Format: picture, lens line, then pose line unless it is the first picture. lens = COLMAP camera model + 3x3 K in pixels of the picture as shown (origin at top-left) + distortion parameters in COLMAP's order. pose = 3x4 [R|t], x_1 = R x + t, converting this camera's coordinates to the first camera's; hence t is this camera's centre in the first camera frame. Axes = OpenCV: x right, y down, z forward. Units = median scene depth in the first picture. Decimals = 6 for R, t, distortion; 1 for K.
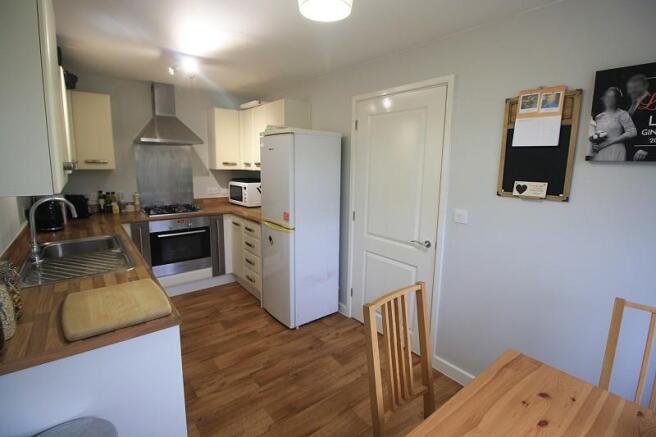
lens RADIAL K [[305.8, 0, 331.5], [0, 305.8, 206.8], [0, 0, 1]] dist [-0.020263, -0.001289]
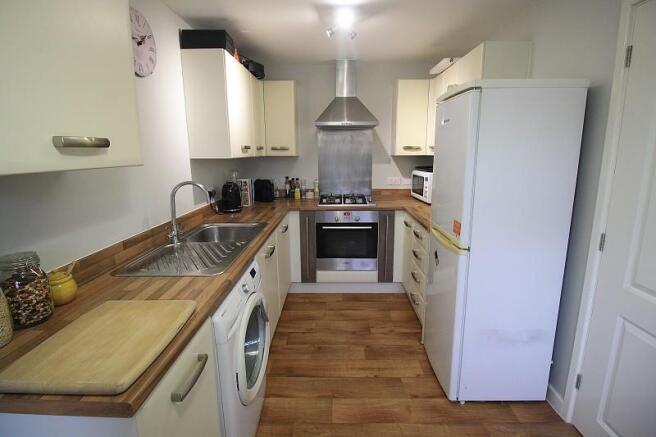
lens RADIAL K [[305.8, 0, 331.5], [0, 305.8, 206.8], [0, 0, 1]] dist [-0.020263, -0.001289]
pose [[0.765281, 0.092961, -0.636949, 0.036661], [-0.072063, 0.995669, 0.058733, -0.022062], [0.639650, 0.000953, 0.768665, 0.286968]]
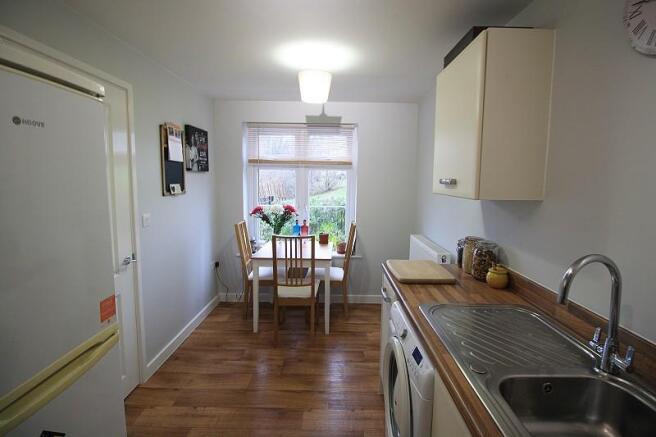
lens RADIAL K [[305.8, 0, 331.5], [0, 305.8, 206.8], [0, 0, 1]] dist [-0.020263, -0.001289]
pose [[-0.769429, -0.090013, 0.632358, -0.484956], [0.064775, 0.973920, 0.217448, -0.131329], [-0.635439, 0.208272, -0.743532, 0.866146]]
